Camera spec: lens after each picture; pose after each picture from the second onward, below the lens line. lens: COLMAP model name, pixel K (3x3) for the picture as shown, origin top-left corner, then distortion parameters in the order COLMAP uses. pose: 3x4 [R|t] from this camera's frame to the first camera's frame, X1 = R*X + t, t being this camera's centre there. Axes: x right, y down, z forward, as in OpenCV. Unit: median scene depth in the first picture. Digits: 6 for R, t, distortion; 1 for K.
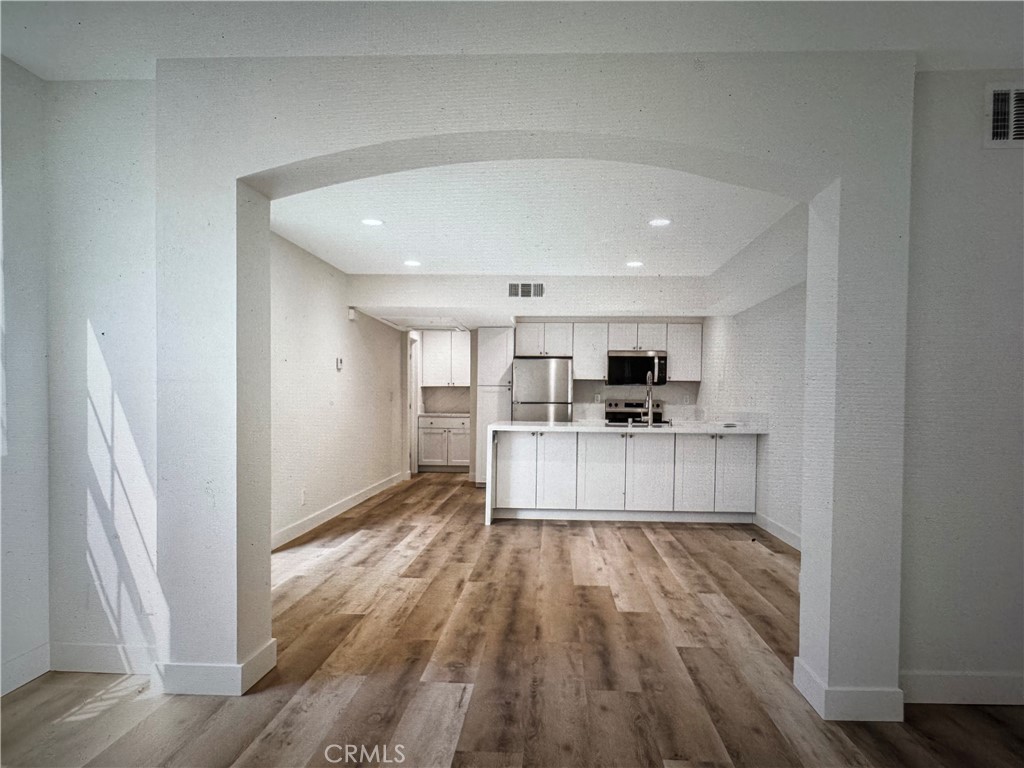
lens RADIAL K [[672.8, 0, 514.1], [0, 672.8, 420.7], [0, 0, 1]] dist [0.016342, 0.004908]
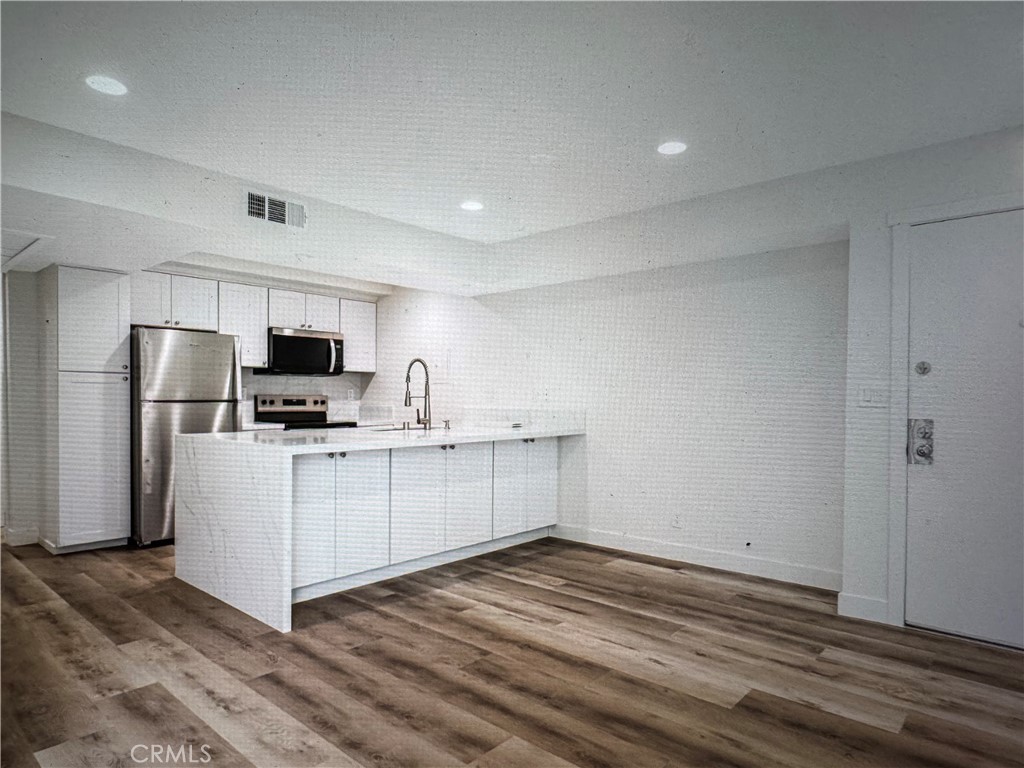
lens RADIAL K [[618.8, 0, 505.9], [0, 618.8, 410.1], [0, 0, 1]] dist [-0.002734, -0.003132]
pose [[0.624225, -0.026100, 0.780809, -0.225412], [0.029052, 0.999526, 0.010186, -0.015363], [-0.780705, 0.016326, 0.624687, 0.403934]]
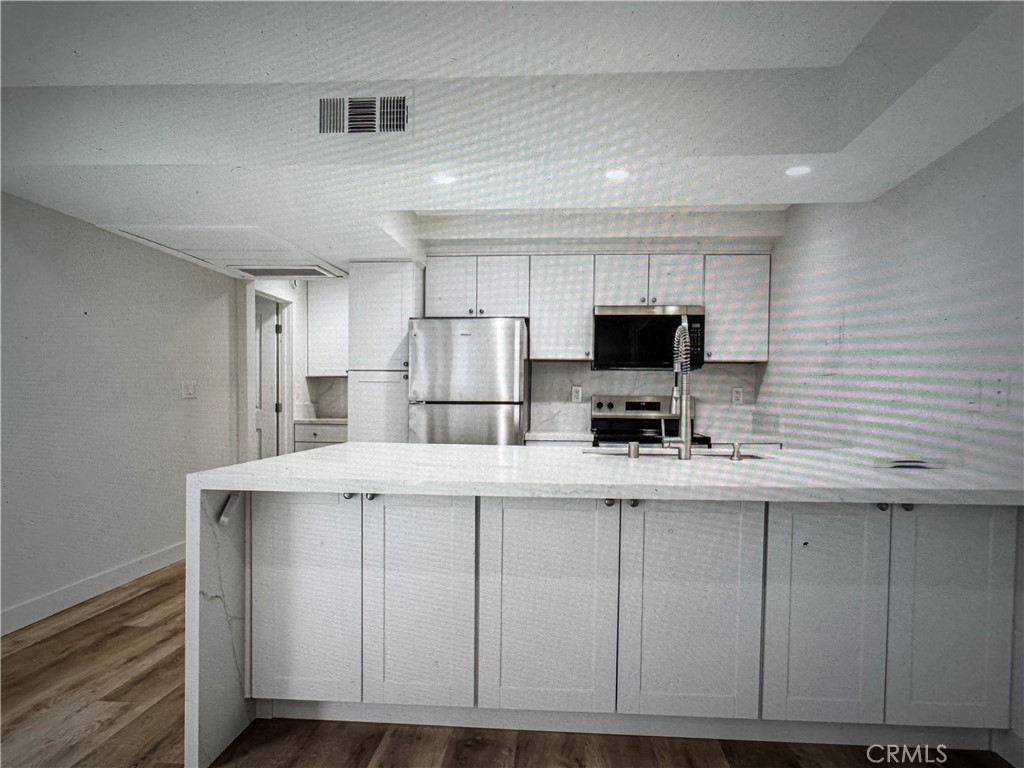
lens RADIAL K [[618.8, 0, 515.1], [0, 618.8, 413.3], [0, 0, 1]] dist [-0.002734, -0.003132]
pose [[0.999539, -0.000925, -0.030339, 0.093252], [0.000796, 0.999991, -0.004269, -0.015847], [0.030343, 0.004243, 0.999531, 0.513096]]
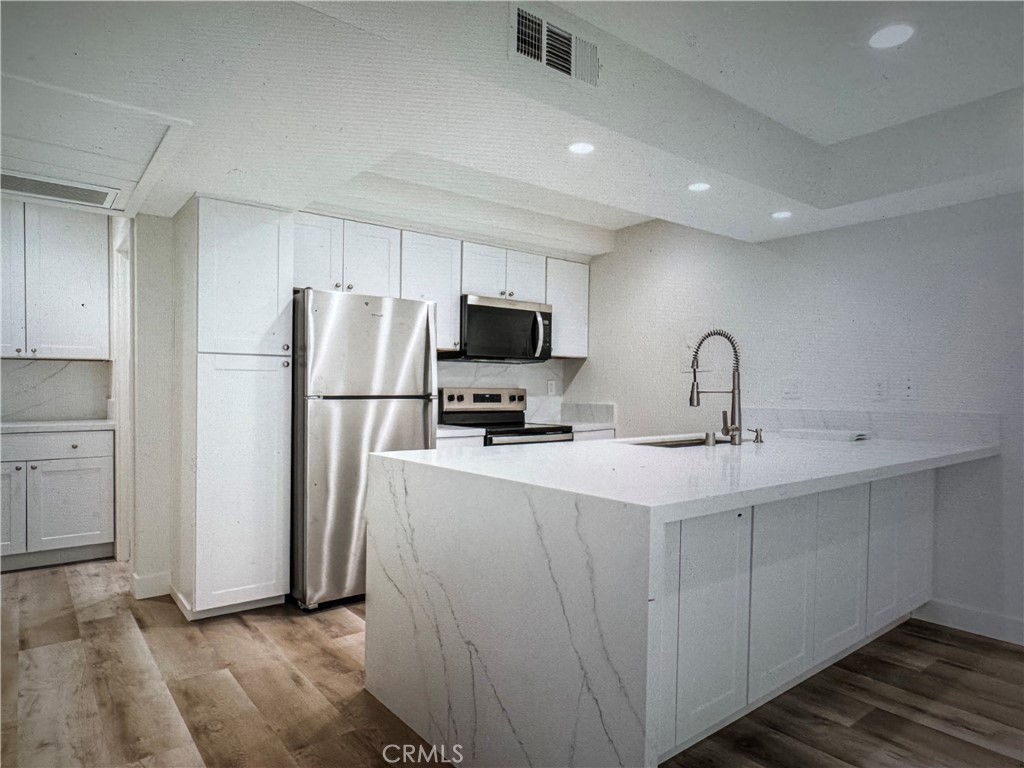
lens RADIAL K [[618.8, 0, 507.1], [0, 618.8, 395.3], [0, 0, 1]] dist [-0.002734, -0.003132]
pose [[0.750120, -0.012018, 0.661192, -0.156821], [0.023011, 0.999704, -0.007935, -0.021944], [-0.660901, 0.021167, 0.750174, 0.635086]]
